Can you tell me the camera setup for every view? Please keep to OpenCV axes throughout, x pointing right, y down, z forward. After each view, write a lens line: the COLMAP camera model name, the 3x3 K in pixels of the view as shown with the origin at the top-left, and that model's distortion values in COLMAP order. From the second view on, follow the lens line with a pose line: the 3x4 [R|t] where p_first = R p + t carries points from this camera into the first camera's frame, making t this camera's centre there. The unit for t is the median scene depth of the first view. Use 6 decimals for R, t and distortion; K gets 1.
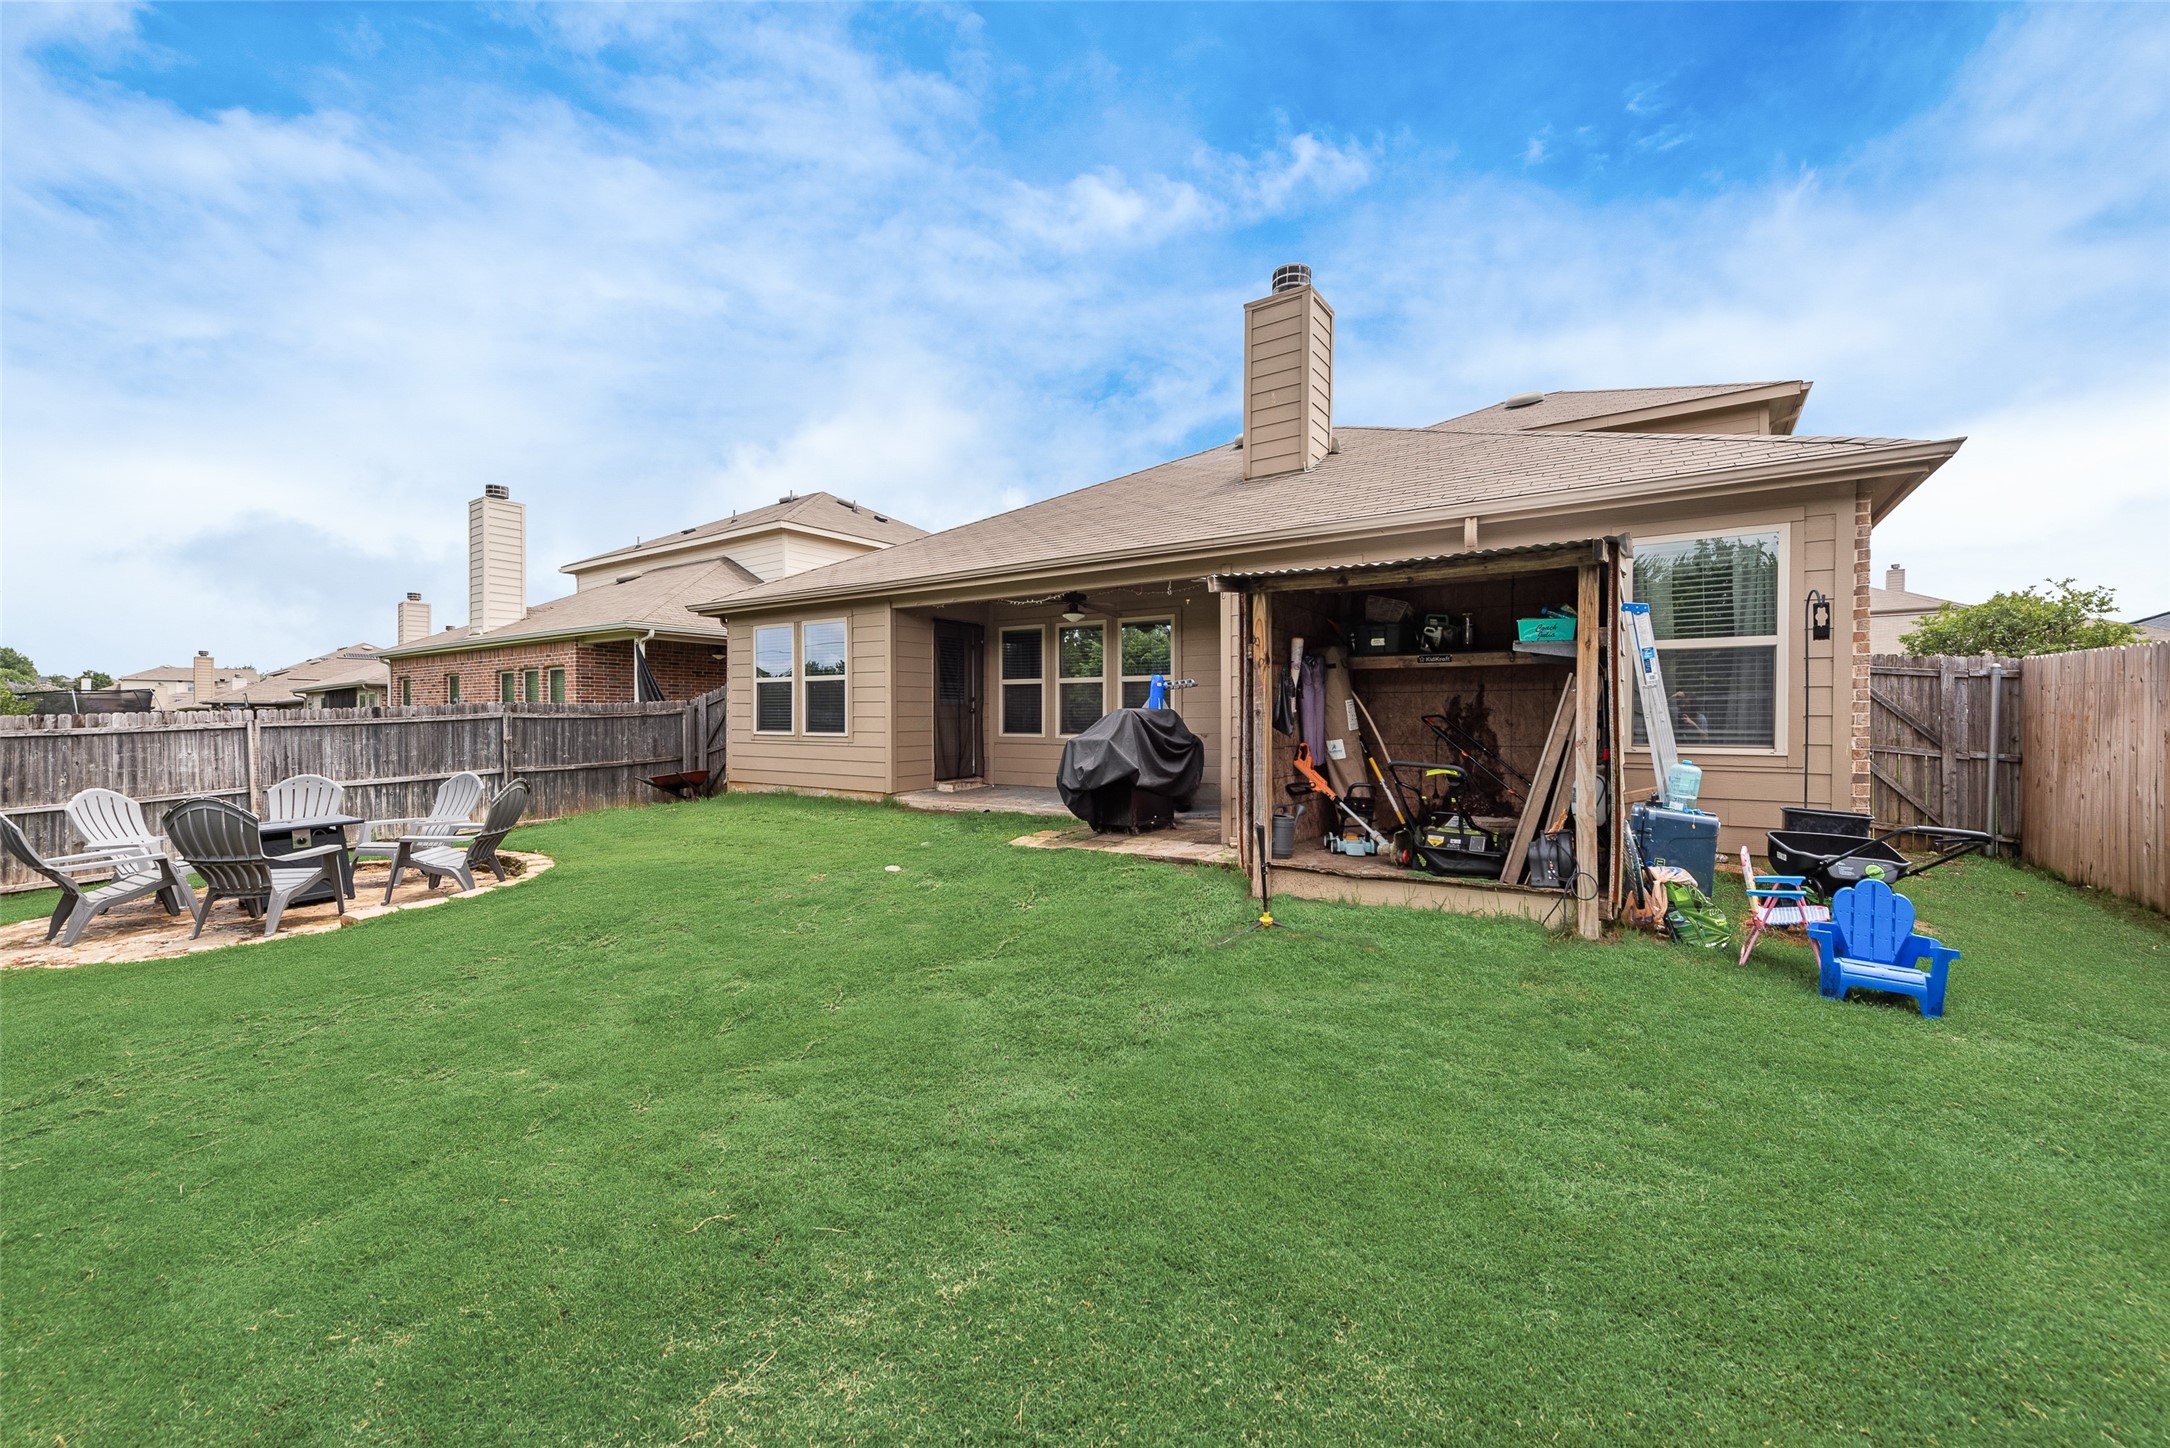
lens RADIAL K [[856.4, 0, 1070.9], [0, 856.4, 725.7], [0, 0, 1]] dist [0.018594, -0.000562]
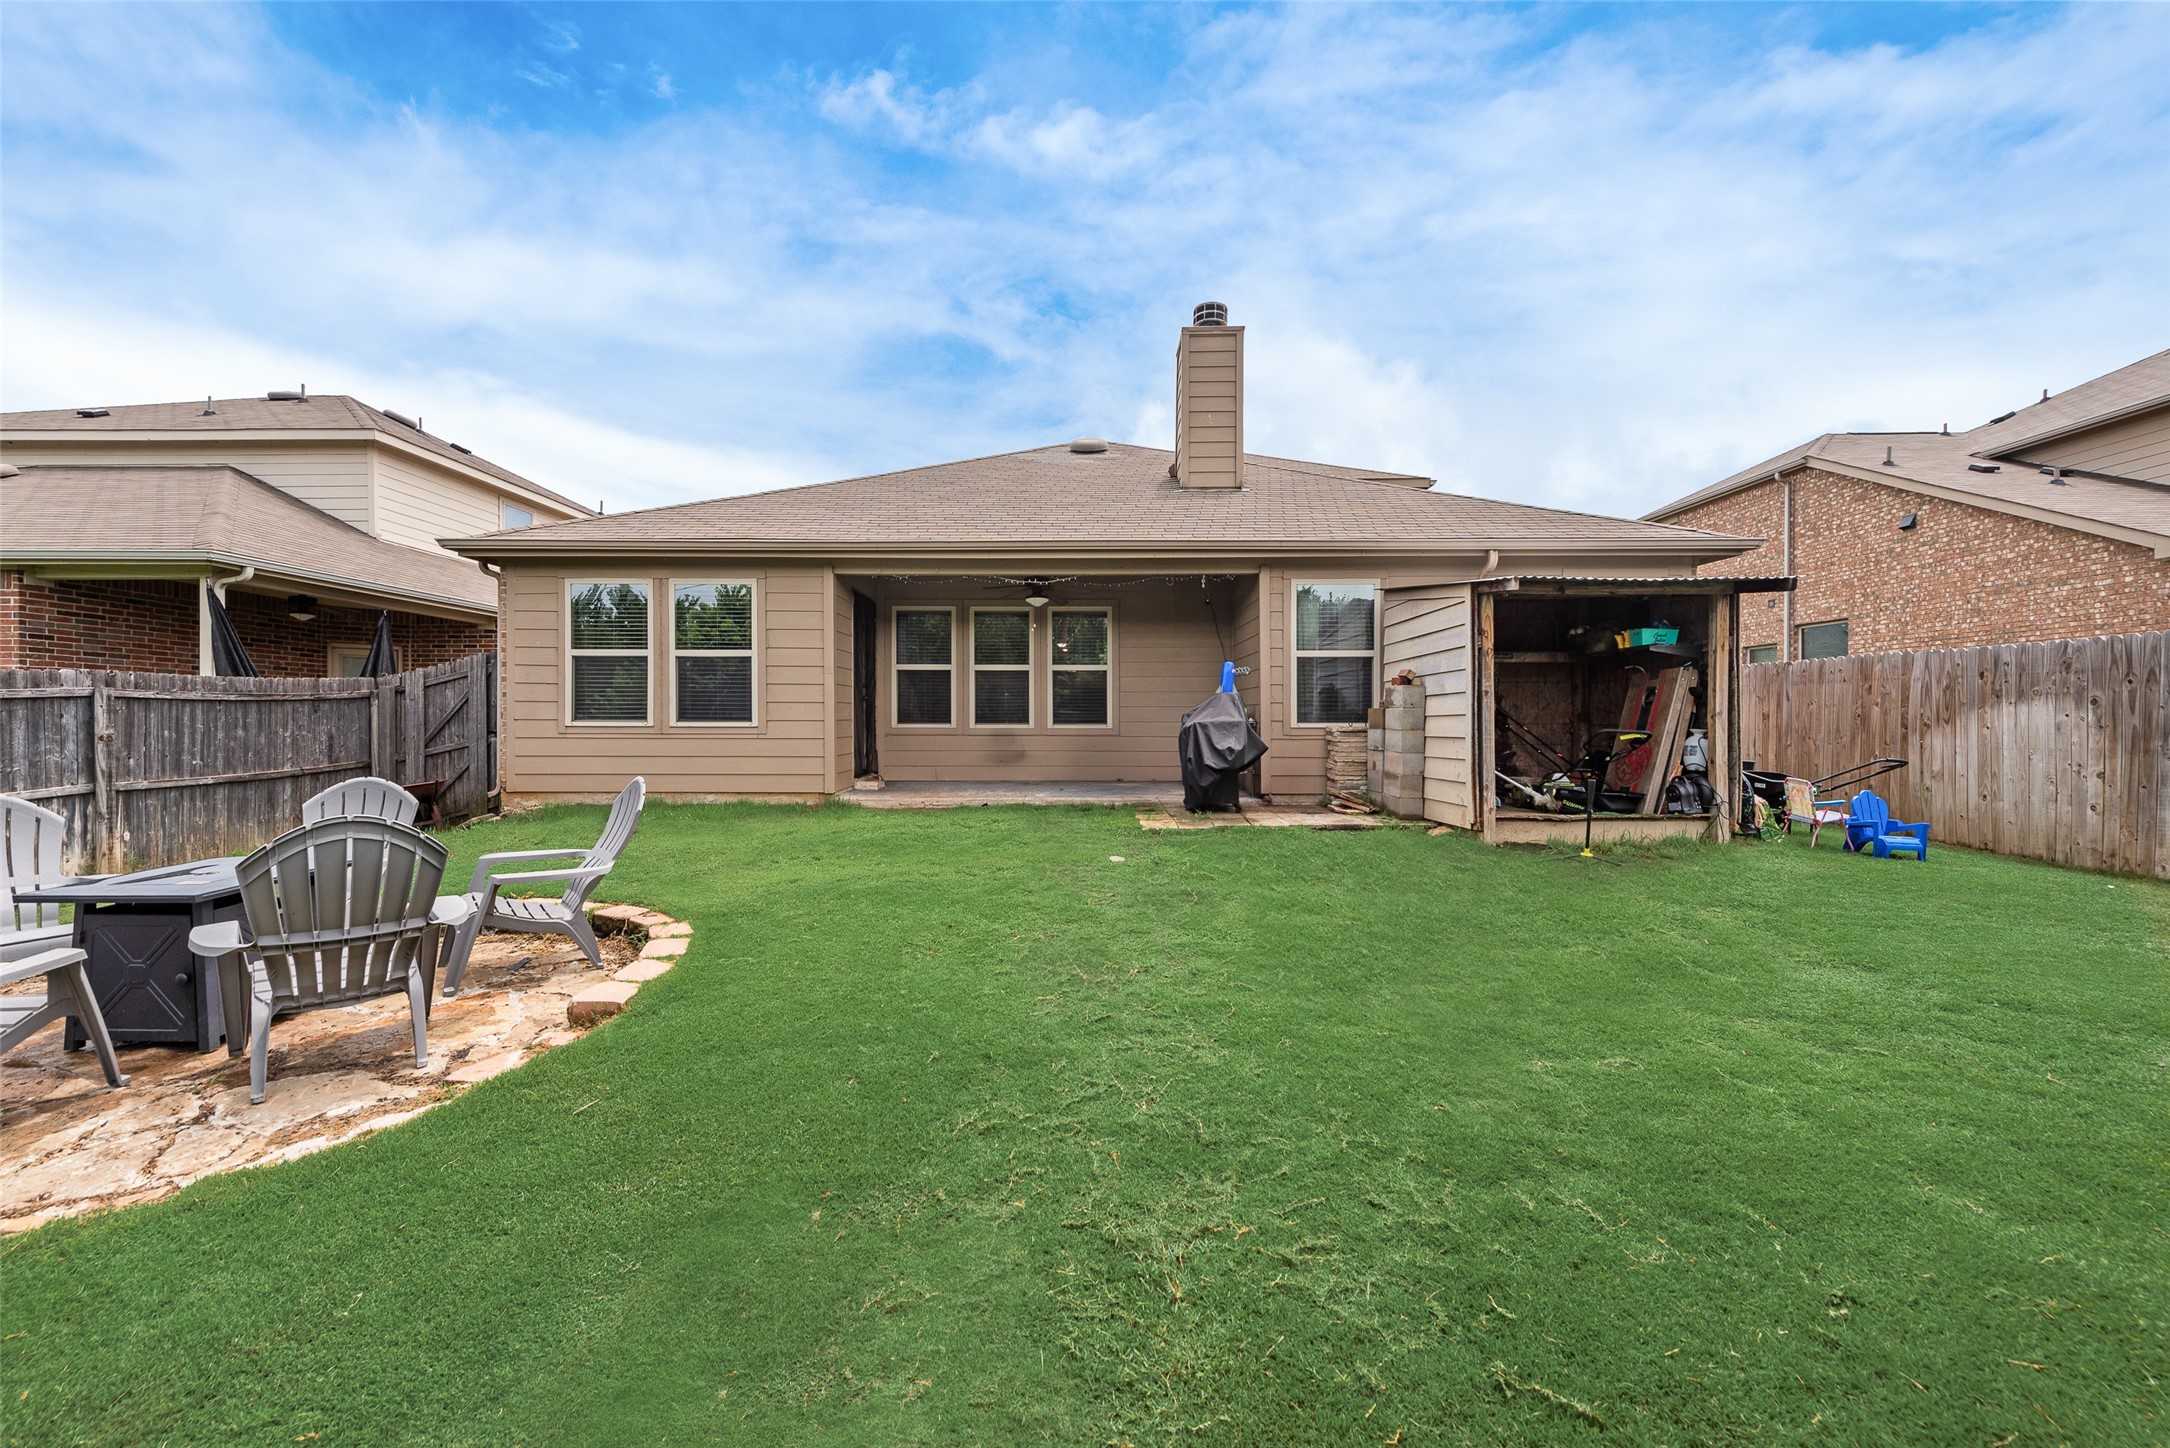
lens RADIAL K [[856.4, 0, 1070.9], [0, 856.4, 725.7], [0, 0, 1]] dist [0.018594, -0.000562]
pose [[0.828641, -0.002291, 0.559775, -0.451764], [0.004977, 0.999982, -0.003276, 0.015549], [-0.559758, 0.005501, 0.828638, 0.154203]]
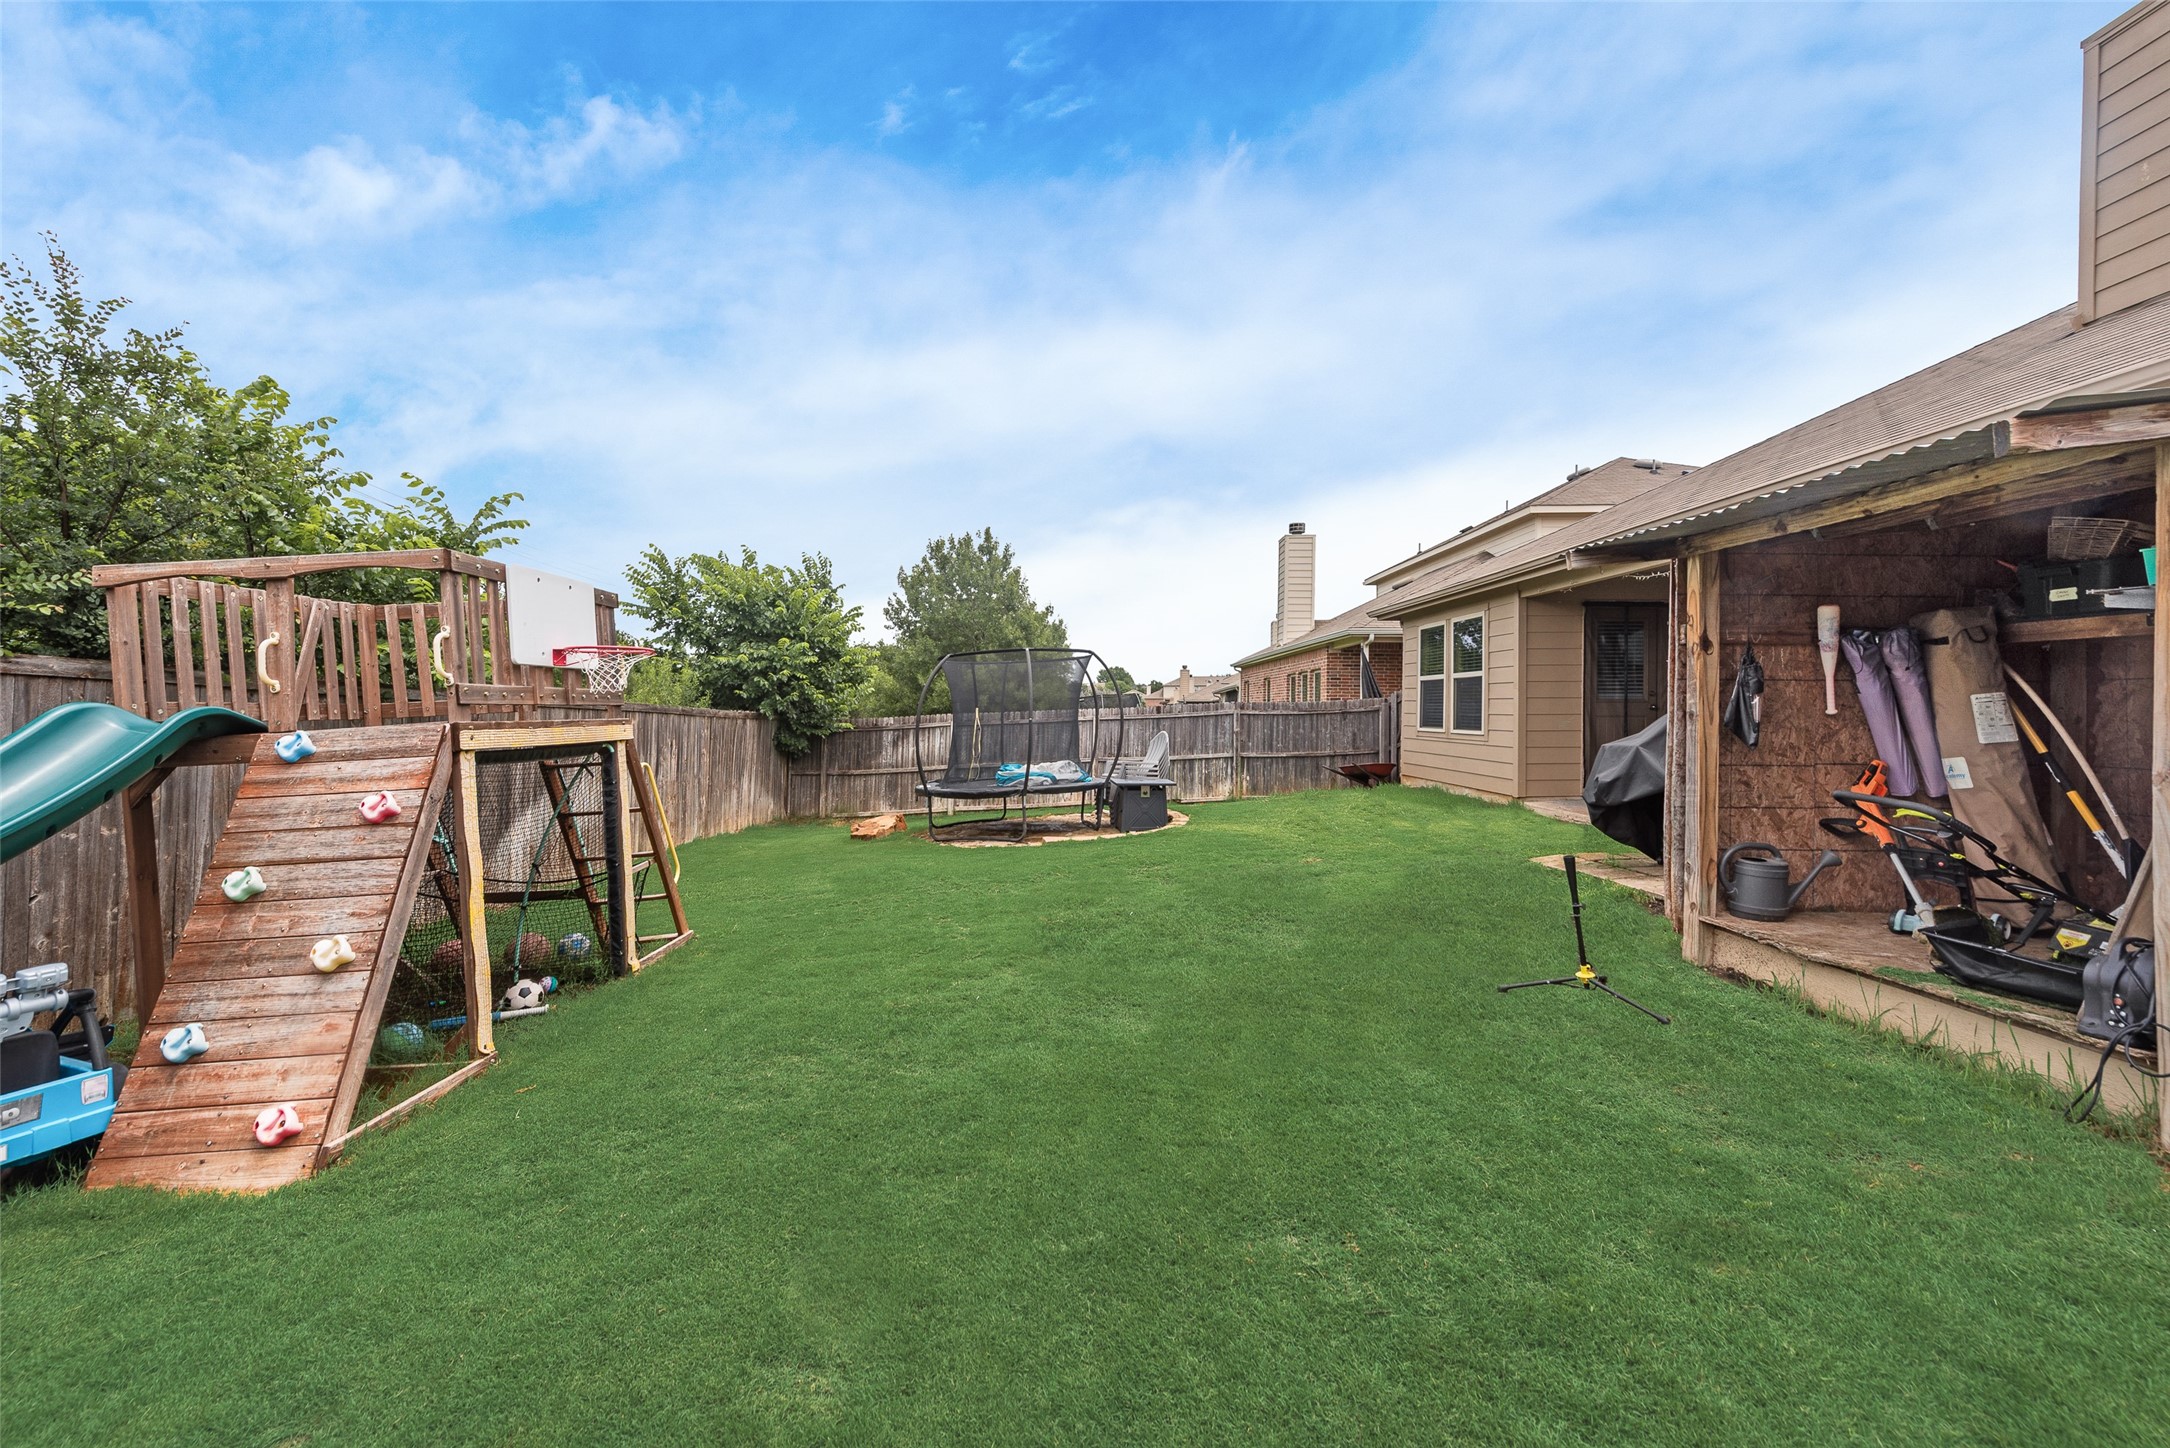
lens RADIAL K [[856.4, 0, 1070.9], [0, 856.4, 725.7], [0, 0, 1]] dist [0.018594, -0.000562]
pose [[0.581906, 0.014342, -0.813129, 0.247170], [-0.007939, 0.999897, 0.011955, -0.005312], [0.813217, -0.000502, 0.581960, 0.056567]]
